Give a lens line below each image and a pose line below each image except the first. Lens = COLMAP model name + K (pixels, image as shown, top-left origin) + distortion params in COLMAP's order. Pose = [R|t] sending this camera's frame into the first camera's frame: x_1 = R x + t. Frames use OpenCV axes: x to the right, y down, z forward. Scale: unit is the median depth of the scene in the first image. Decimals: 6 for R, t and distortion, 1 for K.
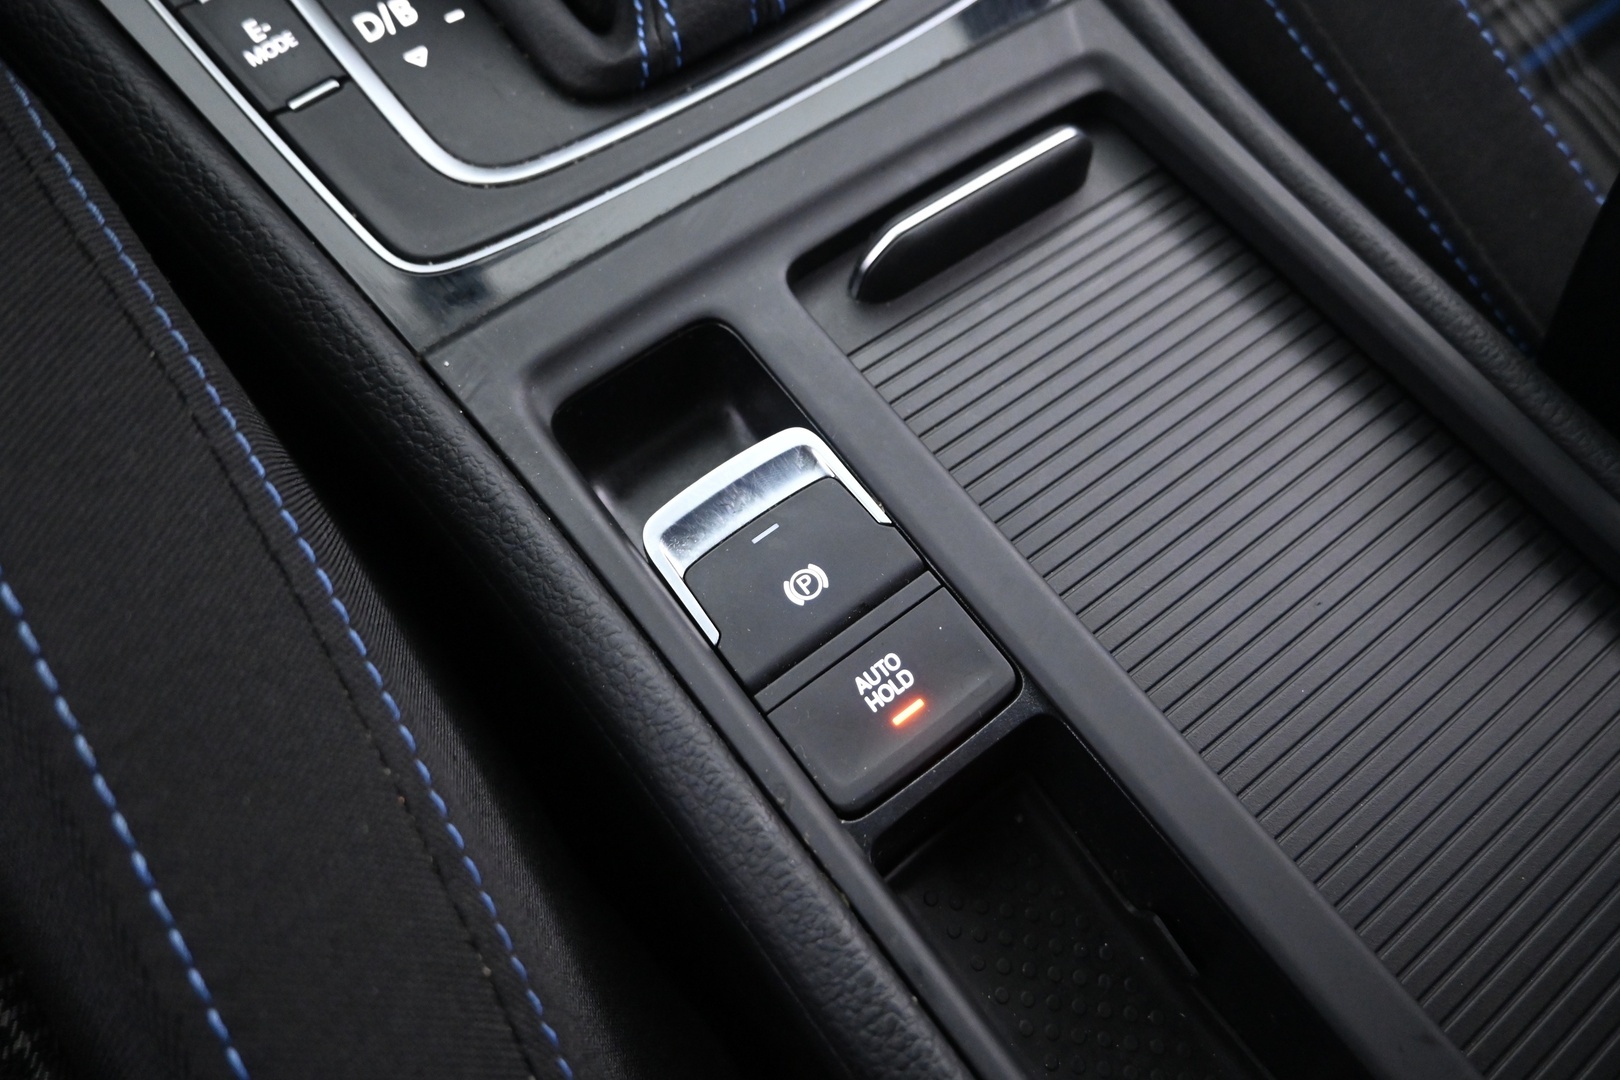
lens RADIAL K [[1110.3, 0, 812.9], [0, 1110.3, 540.9], [0, 0, 1]] dist [0.000288, -0.005160]
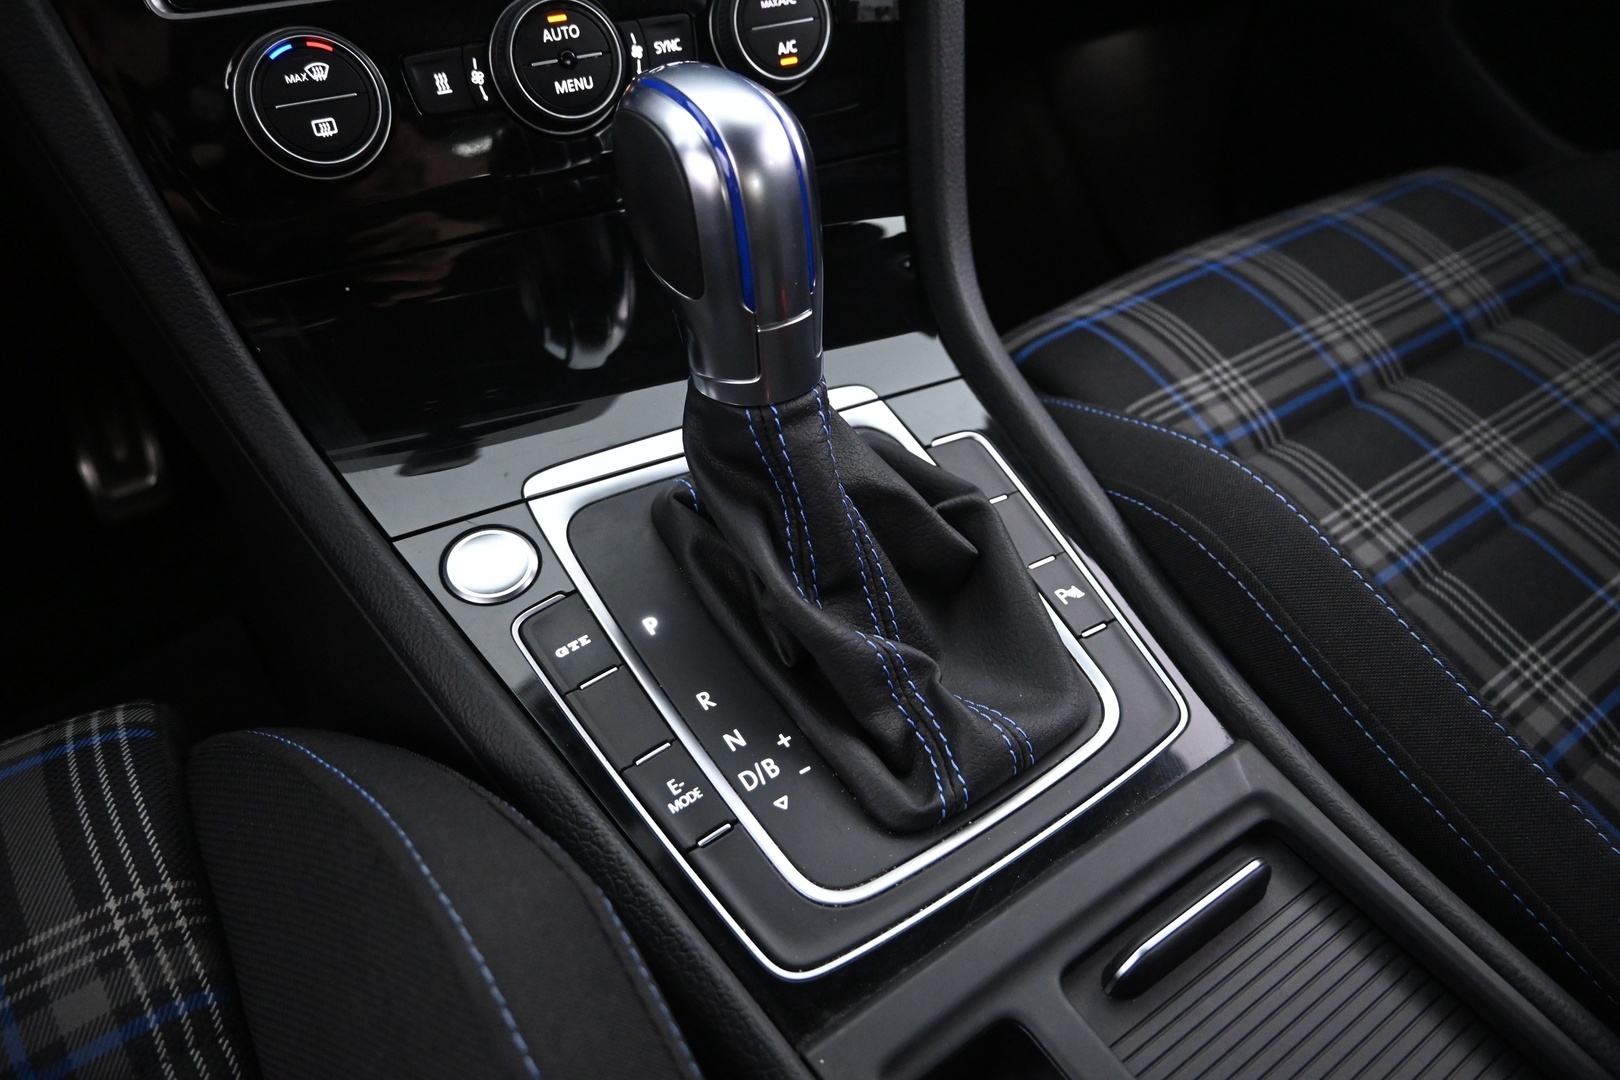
lens RADIAL K [[1110.3, 0, 807.8], [0, 1110.3, 538.5], [0, 0, 1]] dist [0.000288, -0.005160]
pose [[0.999337, 0.012633, -0.034141, -0.289094], [-0.025069, 0.918853, -0.393802, -0.196903], [0.026395, 0.394397, 0.918561, -0.436062]]
